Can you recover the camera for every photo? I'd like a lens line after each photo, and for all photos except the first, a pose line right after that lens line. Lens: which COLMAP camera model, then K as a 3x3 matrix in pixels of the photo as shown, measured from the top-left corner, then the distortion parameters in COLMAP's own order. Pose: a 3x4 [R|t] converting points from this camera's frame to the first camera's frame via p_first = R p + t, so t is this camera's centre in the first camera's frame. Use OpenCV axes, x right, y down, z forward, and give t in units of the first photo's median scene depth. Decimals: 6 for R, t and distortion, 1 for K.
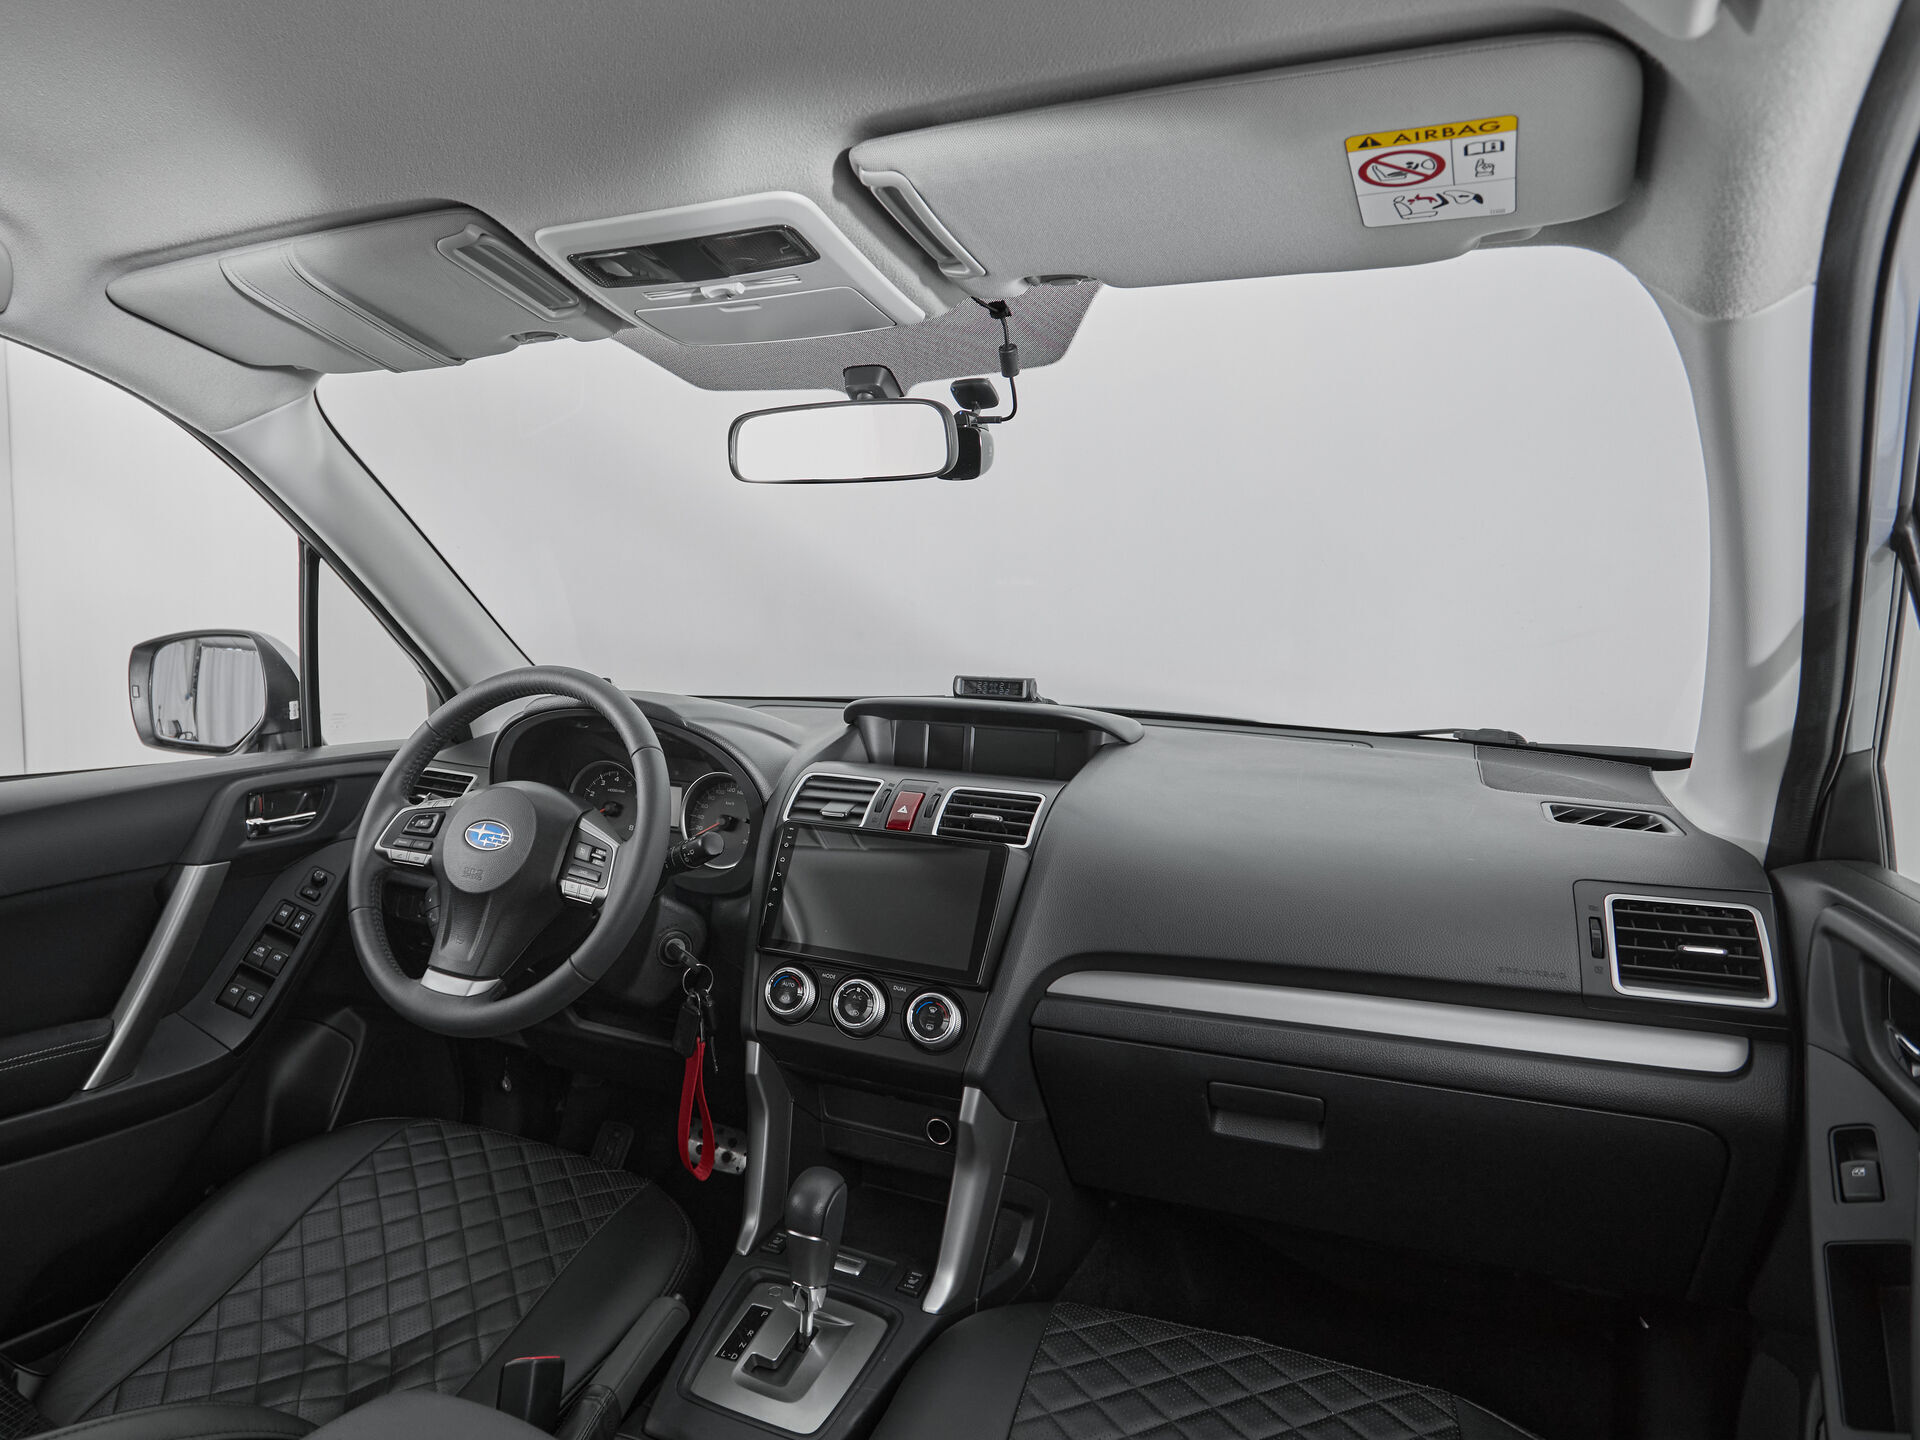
lens RADIAL K [[1245.2, 0, 745.2], [0, 1245.2, 669.8], [0, 0, 1]] dist [-0.000548, -0.001509]
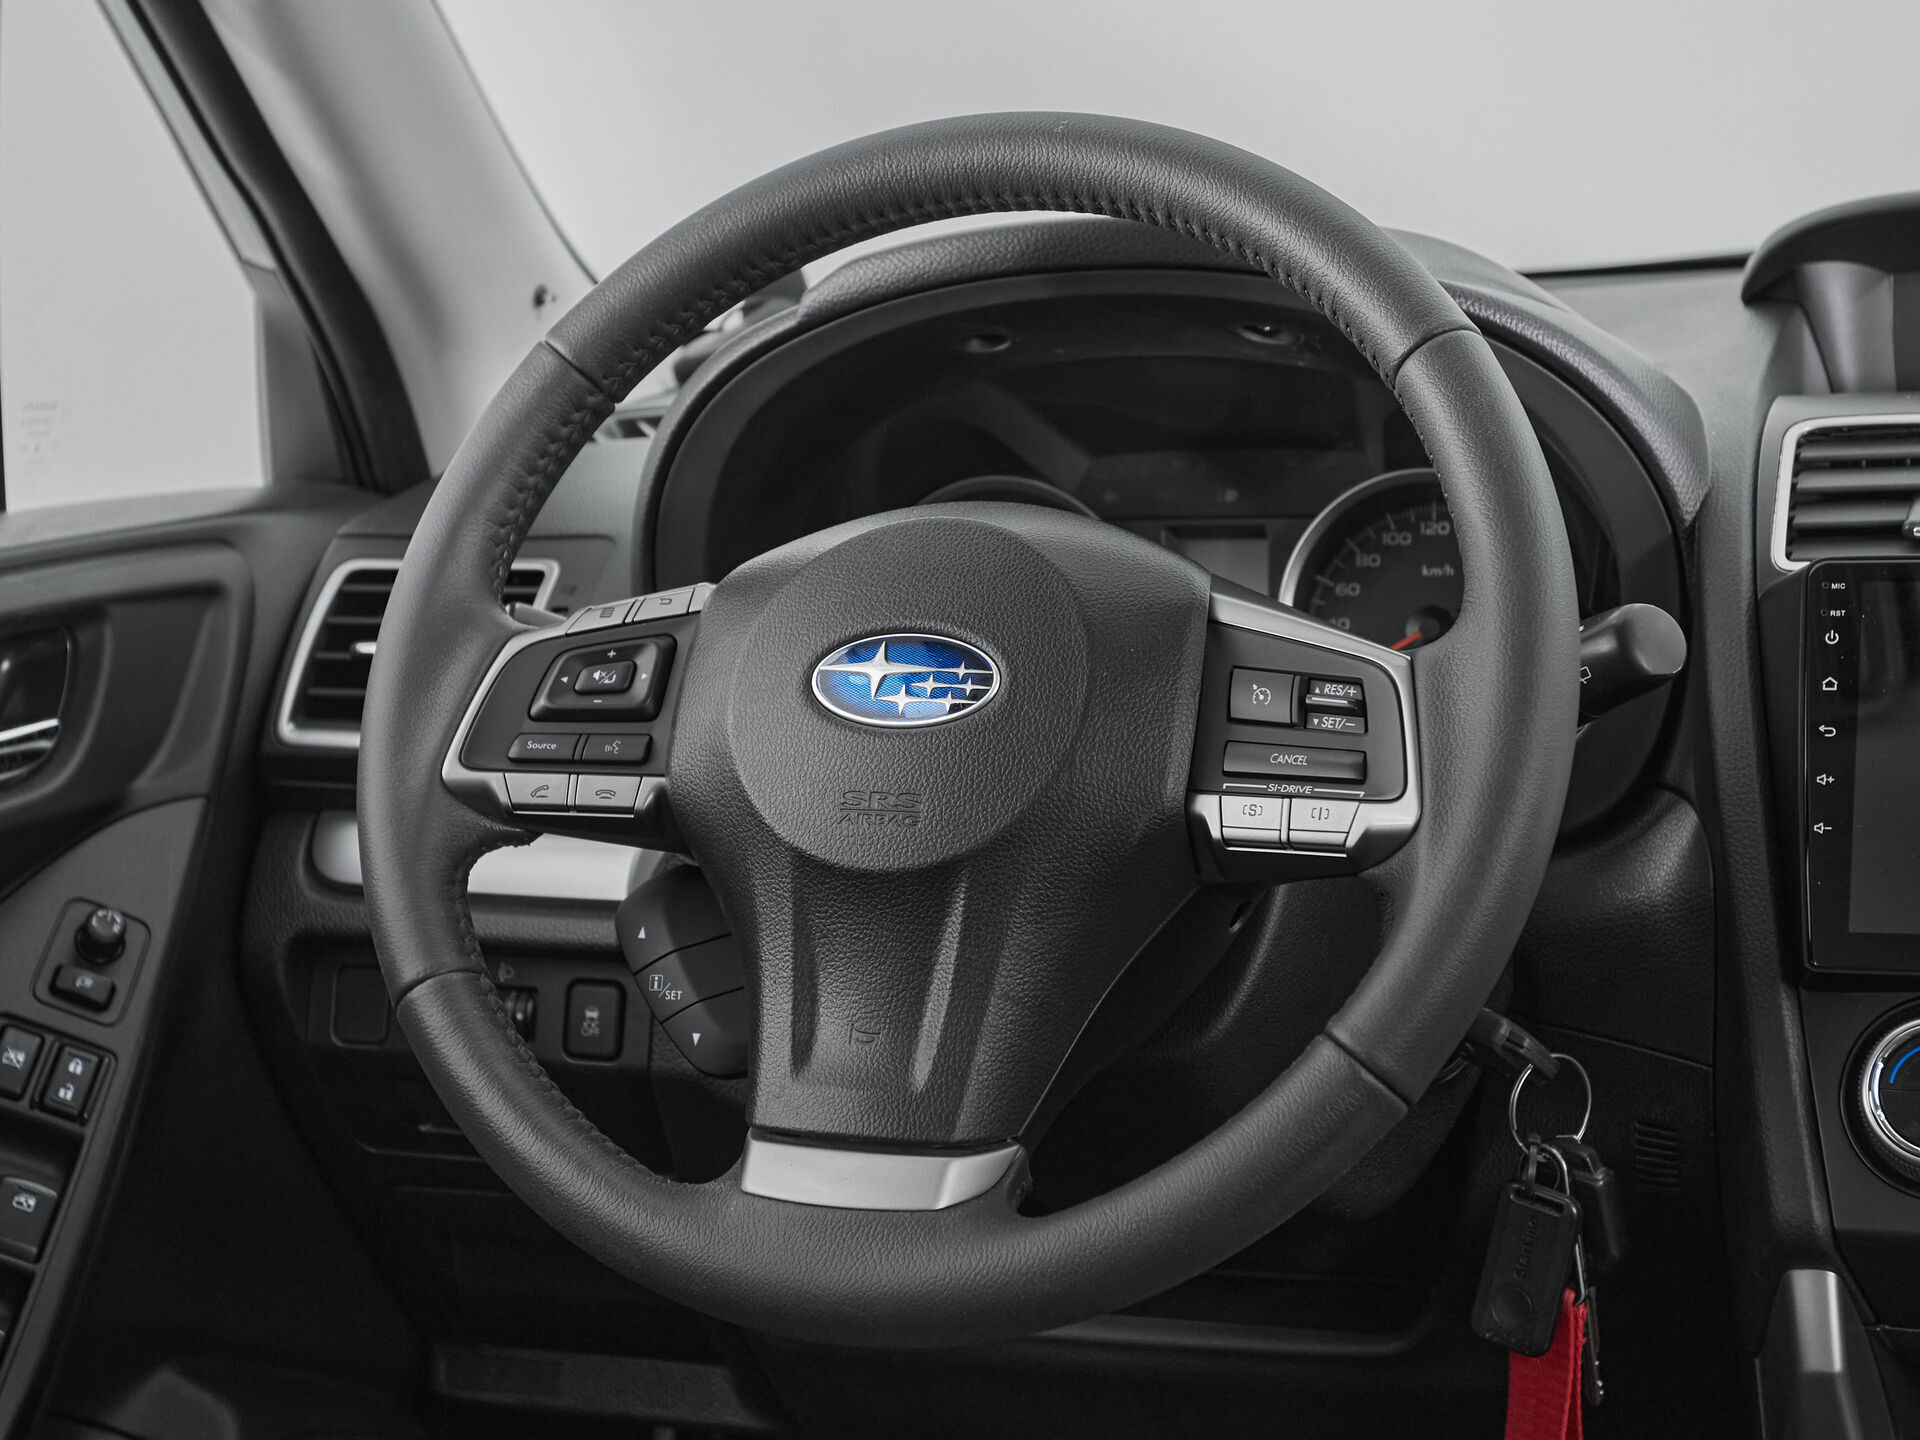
lens RADIAL K [[3541.3, 0, 884.7], [0, 3541.3, 656.4], [0, 0, 1]] dist [0.029916, -0.116481]
pose [[0.987862, -0.081933, 0.131965, -0.325855], [0.073841, 0.995143, 0.065096, 0.073583], [-0.136657, -0.054562, 0.989115, 0.171550]]
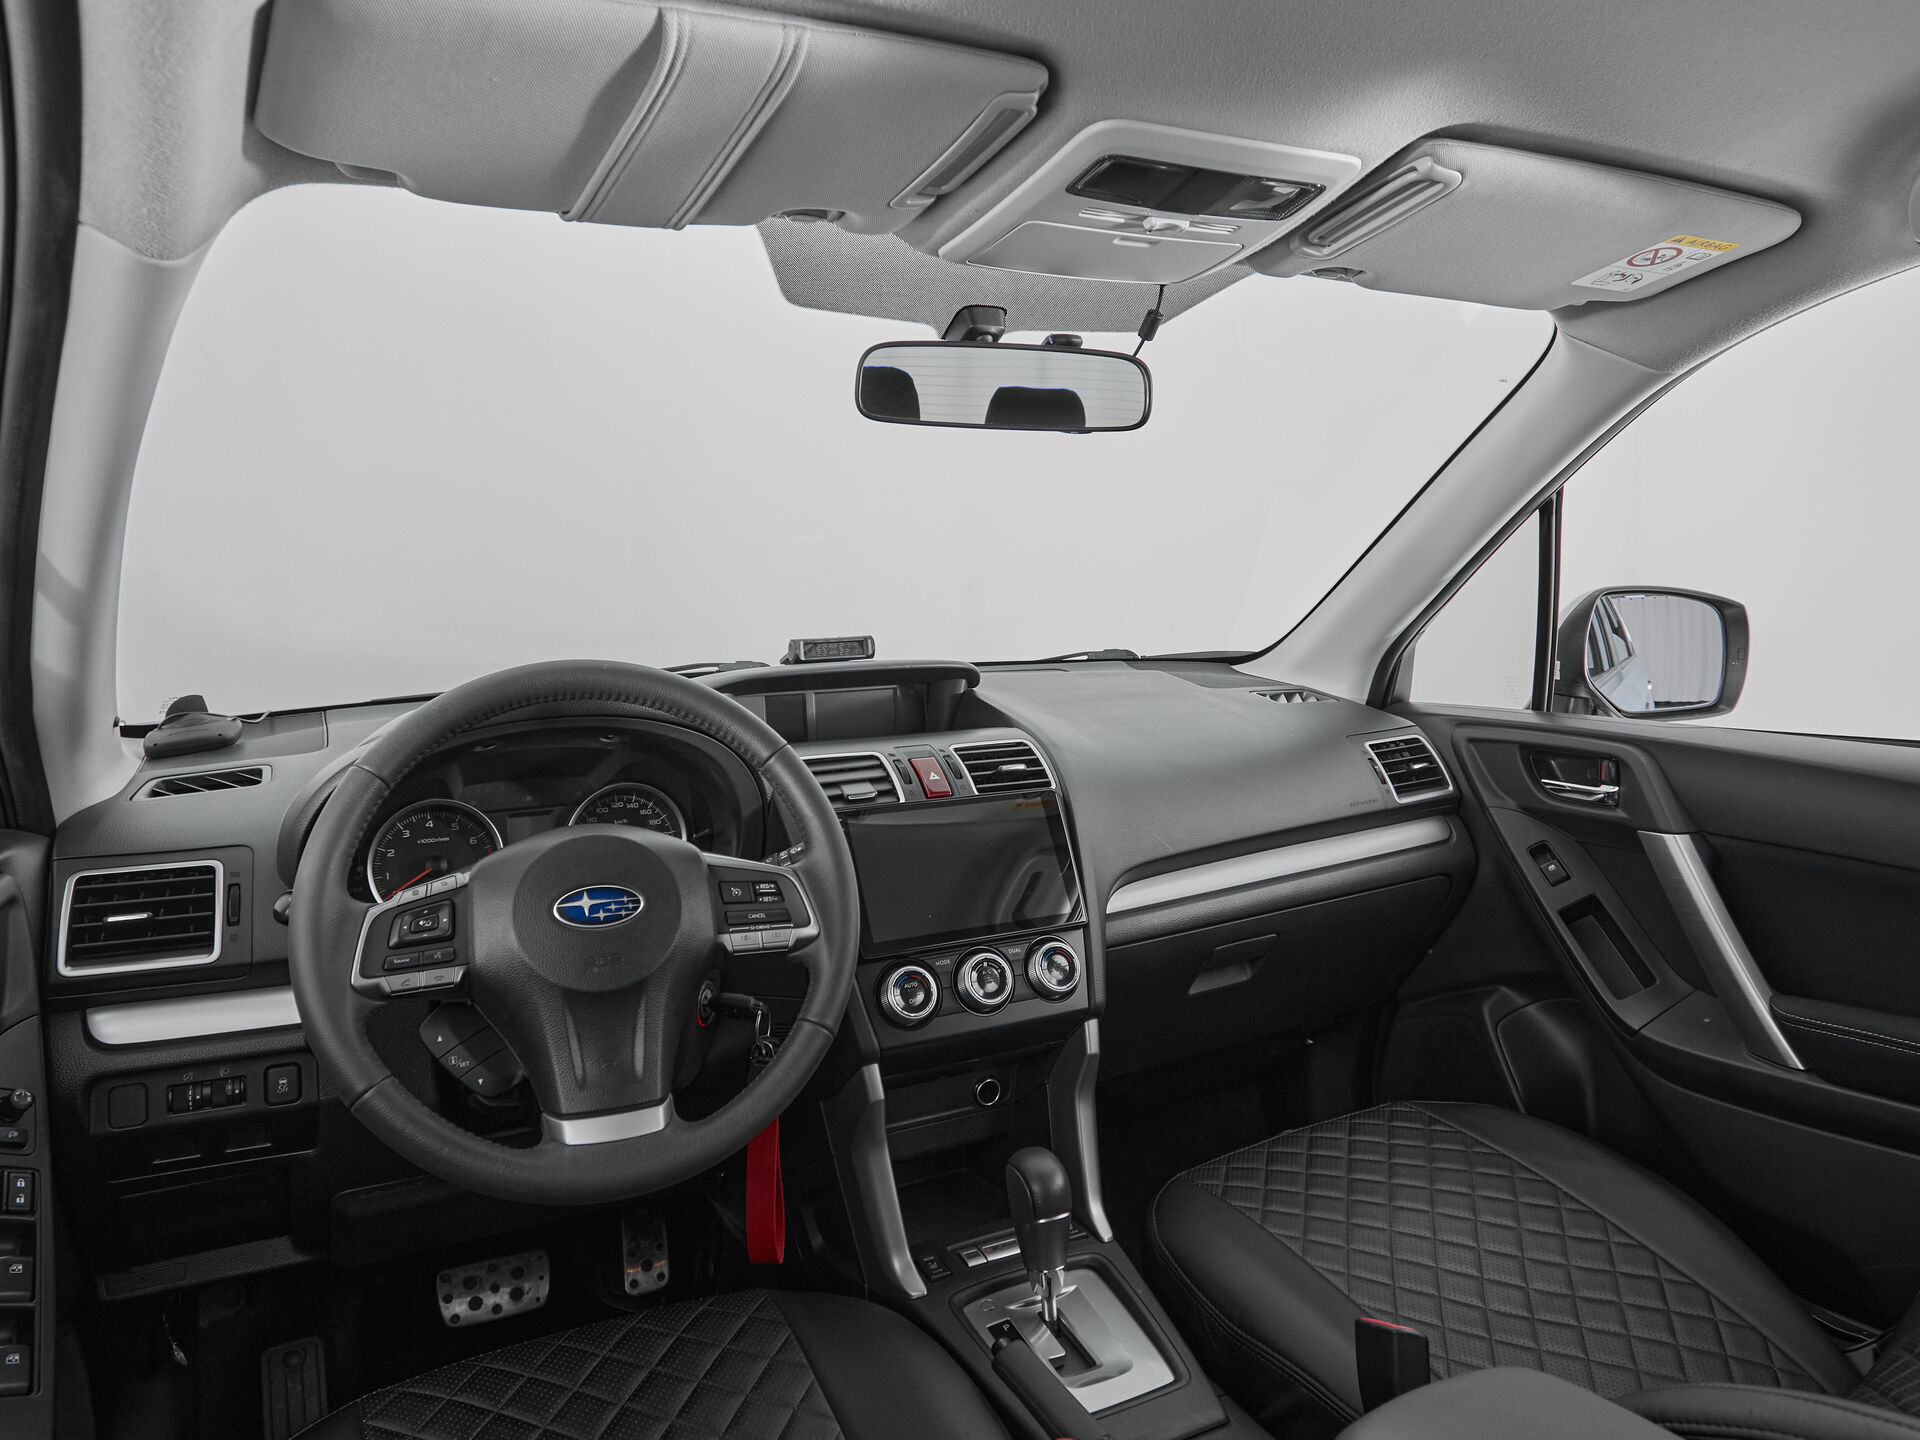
lens RADIAL K [[1341.8, 0, 986.6], [0, 1341.8, 665.5], [0, 0, 1]] dist [0.000660, -0.001056]
pose [[0.554422, -0.090444, 0.827307, -0.705374], [0.074930, 0.995465, 0.058614, -0.029283], [-0.828856, 0.029493, 0.558684, 0.400571]]
